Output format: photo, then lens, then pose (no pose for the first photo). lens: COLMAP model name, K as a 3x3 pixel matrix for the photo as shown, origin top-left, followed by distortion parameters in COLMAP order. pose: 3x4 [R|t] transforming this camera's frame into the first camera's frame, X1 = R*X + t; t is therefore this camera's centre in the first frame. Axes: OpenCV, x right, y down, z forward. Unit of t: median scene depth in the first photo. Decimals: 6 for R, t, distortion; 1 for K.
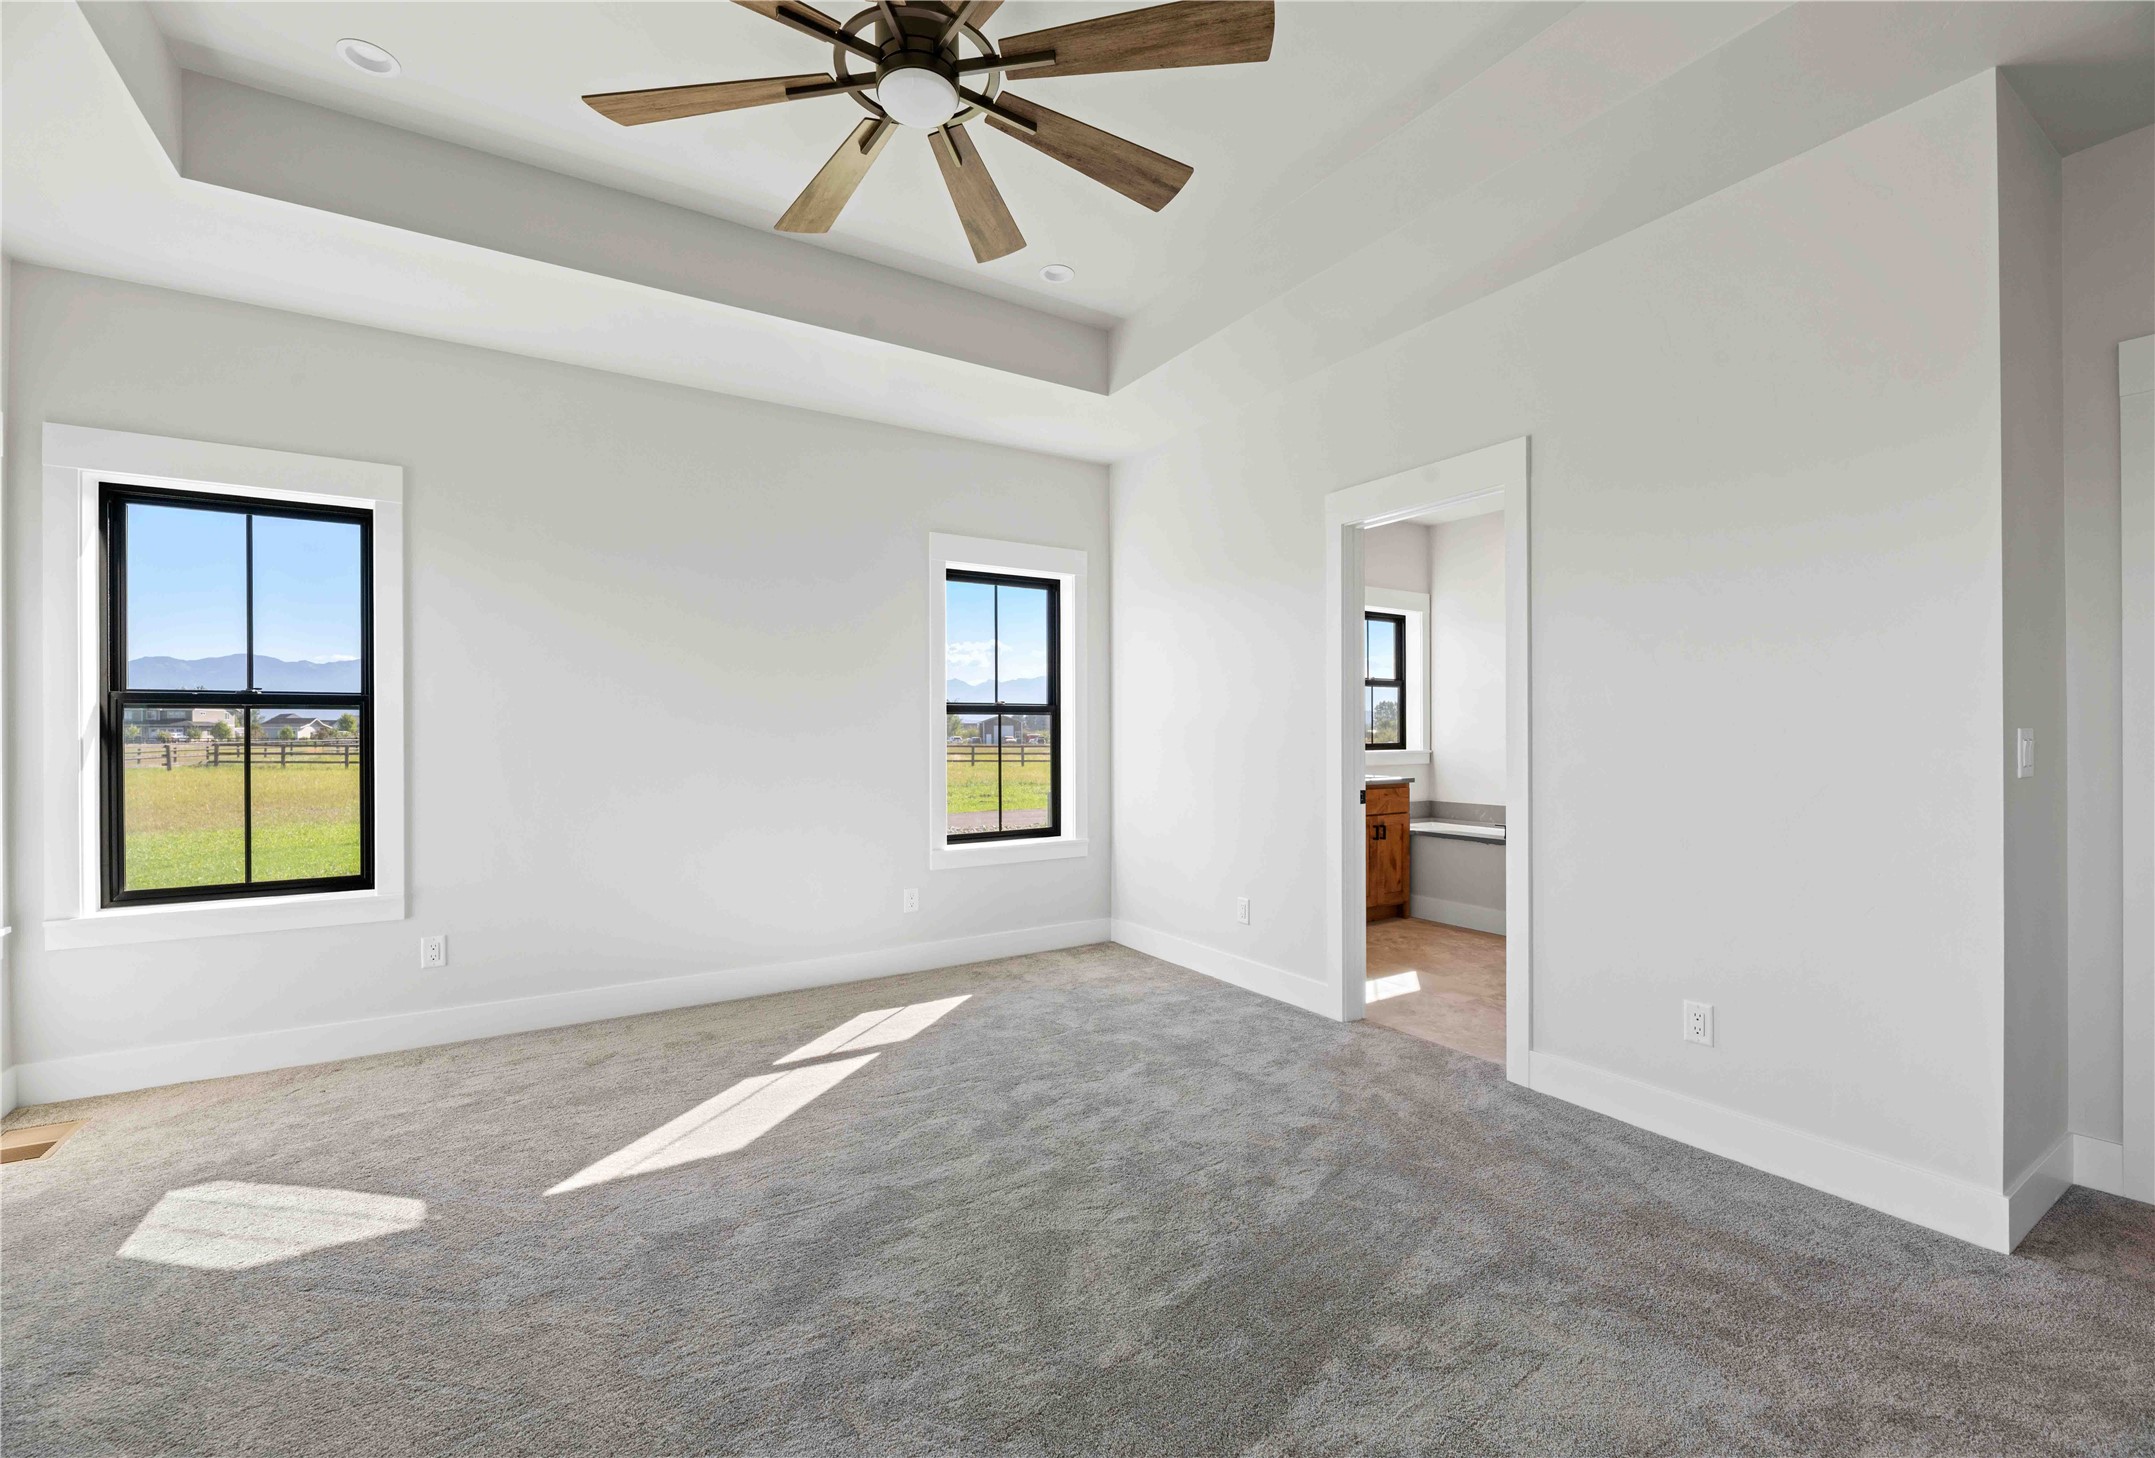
lens RADIAL K [[910.2, 0, 1081.9], [0, 910.2, 744.3], [0, 0, 1]] dist [0.001999, -0.000177]
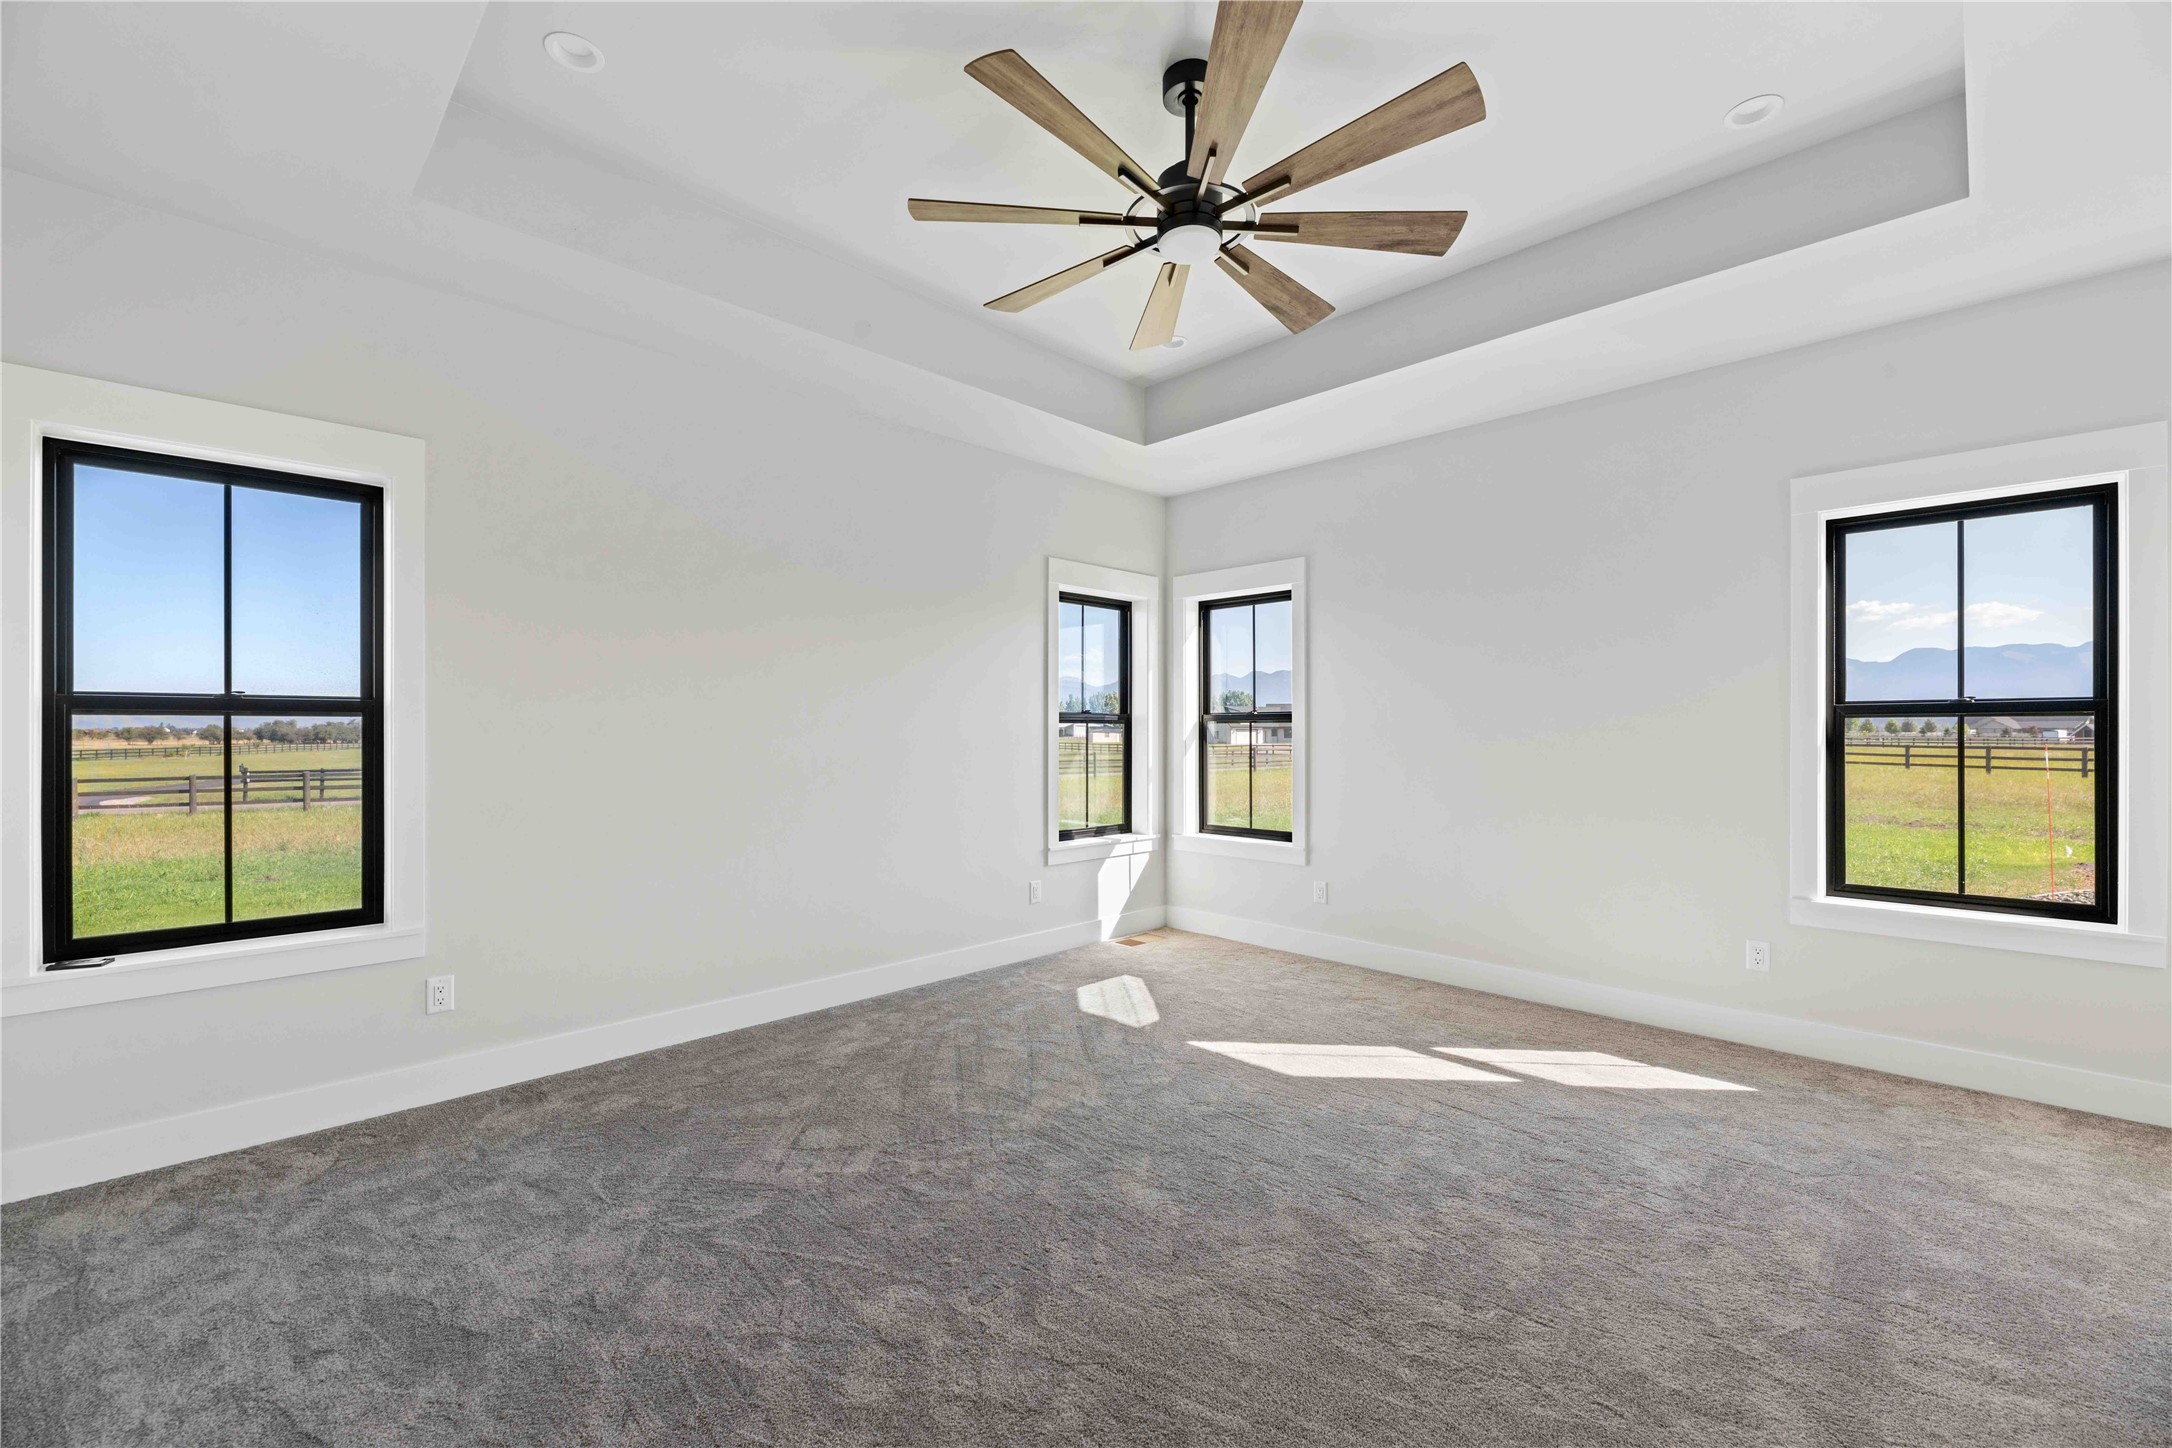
lens RADIAL K [[884.1, 0, 1086.0], [0, 884.1, 724.0], [0, 0, 1]] dist [-0.001657, -0.000519]
pose [[0.214036, -0.009399, -0.976781, 0.581411], [-0.018660, 0.999732, -0.013709, -0.008055], [0.976648, 0.021161, 0.213803, 0.362152]]
